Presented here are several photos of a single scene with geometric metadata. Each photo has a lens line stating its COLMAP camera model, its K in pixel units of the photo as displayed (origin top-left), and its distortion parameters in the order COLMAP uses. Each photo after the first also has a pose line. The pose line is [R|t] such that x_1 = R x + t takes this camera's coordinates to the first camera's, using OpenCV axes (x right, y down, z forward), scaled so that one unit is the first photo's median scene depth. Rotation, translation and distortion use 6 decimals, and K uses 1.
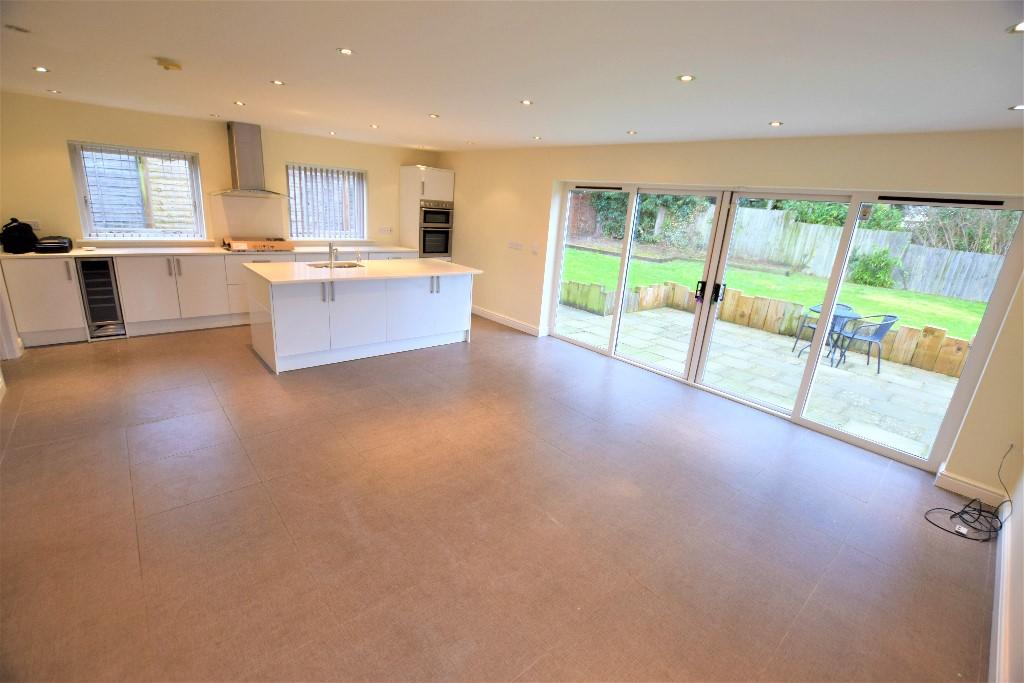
lens RADIAL K [[445.9, 0, 512.4], [0, 445.9, 339.8], [0, 0, 1]] dist [-0.020525, 0.001090]
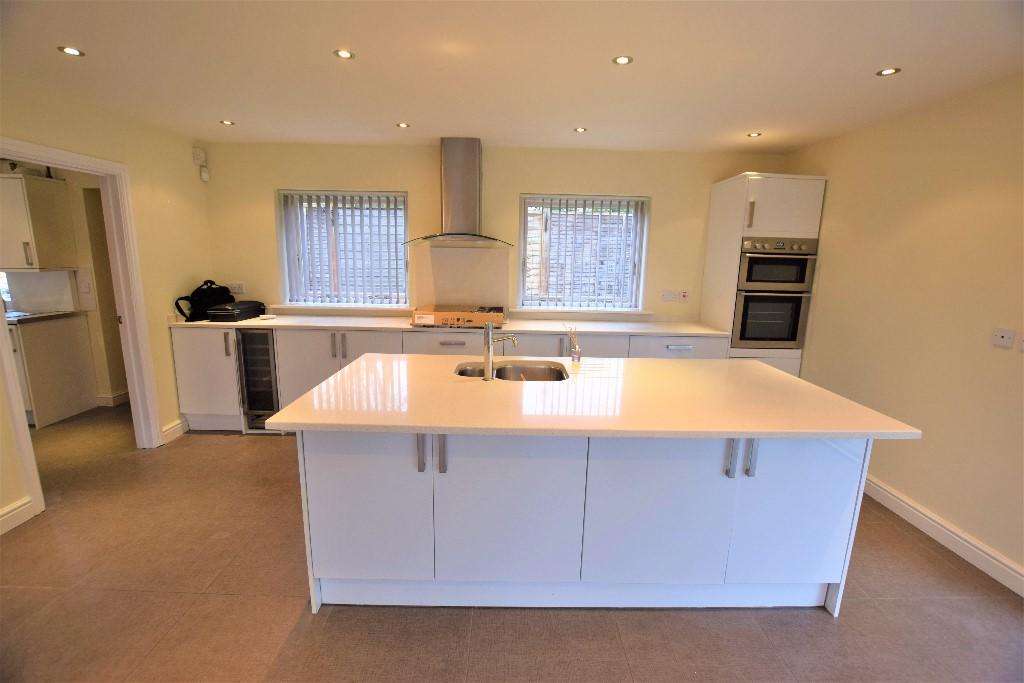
lens RADIAL K [[445.9, 0, 514.8], [0, 445.9, 341.3], [0, 0, 1]] dist [-0.020525, 0.001090]
pose [[0.757903, 0.067560, -0.648860, -0.076004], [-0.154474, 0.984922, -0.077883, -0.131123], [0.633815, 0.159260, 0.756912, 0.522342]]
